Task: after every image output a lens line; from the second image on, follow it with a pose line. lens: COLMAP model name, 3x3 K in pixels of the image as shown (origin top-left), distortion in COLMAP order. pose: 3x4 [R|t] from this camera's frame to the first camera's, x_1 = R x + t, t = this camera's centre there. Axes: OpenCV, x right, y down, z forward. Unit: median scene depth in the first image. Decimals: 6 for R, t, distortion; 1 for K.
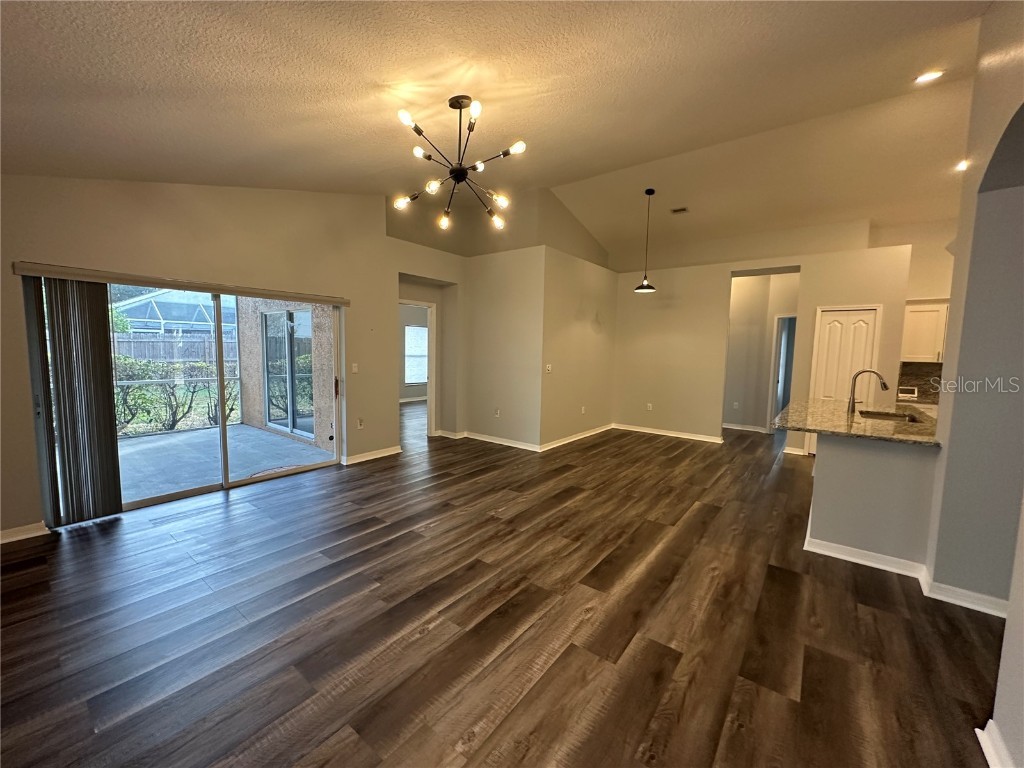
lens RADIAL K [[409.7, 0, 513.3], [0, 409.7, 384.3], [0, 0, 1]] dist [-0.003597, 0.001050]
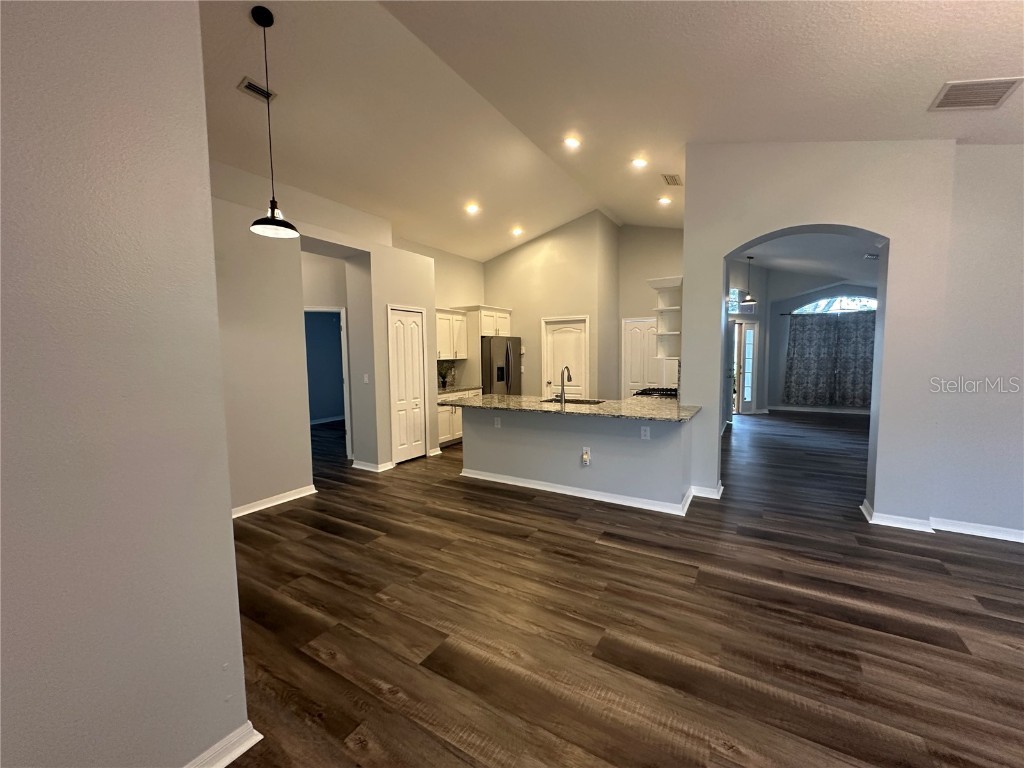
lens RADIAL K [[409.7, 0, 512.6], [0, 409.7, 384.5], [0, 0, 1]] dist [-0.003597, 0.001050]
pose [[-0.111625, -0.094345, 0.989262, -0.351829], [0.098456, 0.989535, 0.105480, -0.141005], [-0.988861, 0.109173, -0.101168, 1.459044]]
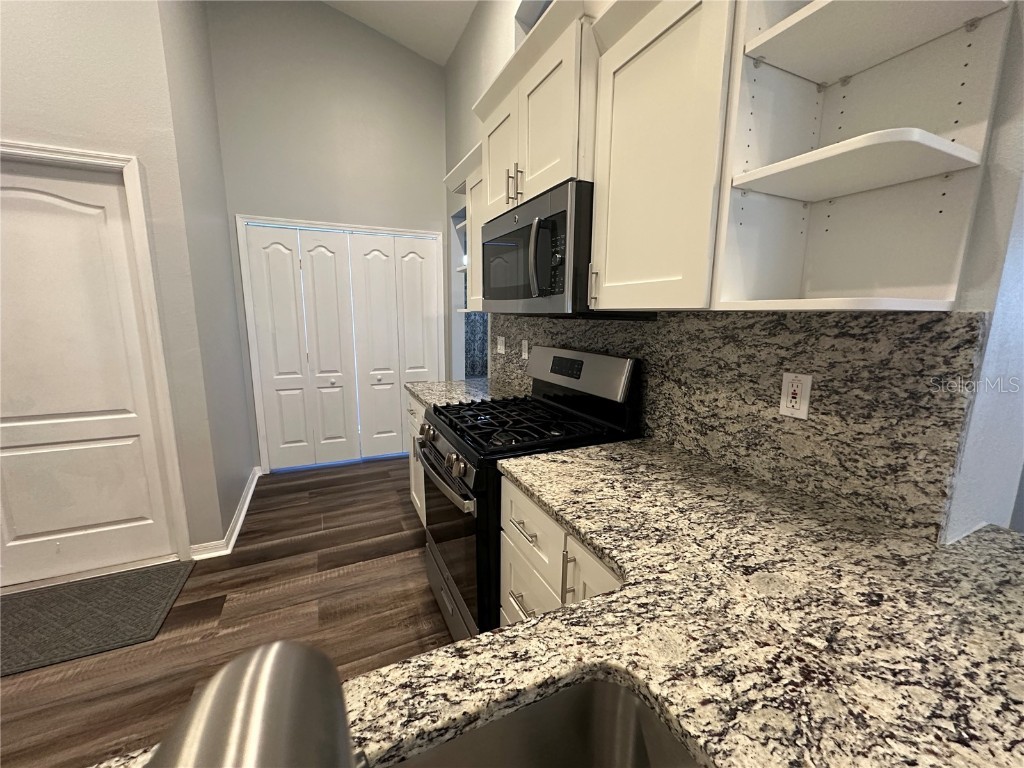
lens RADIAL K [[409.7, 0, 515.1], [0, 409.7, 386.0], [0, 0, 1]] dist [-0.003597, 0.001050]
pose [[-0.890457, -0.103291, 0.443189, 0.982299], [0.015744, 0.966324, 0.256848, -0.055259], [-0.454794, 0.235690, -0.858844, 1.142947]]
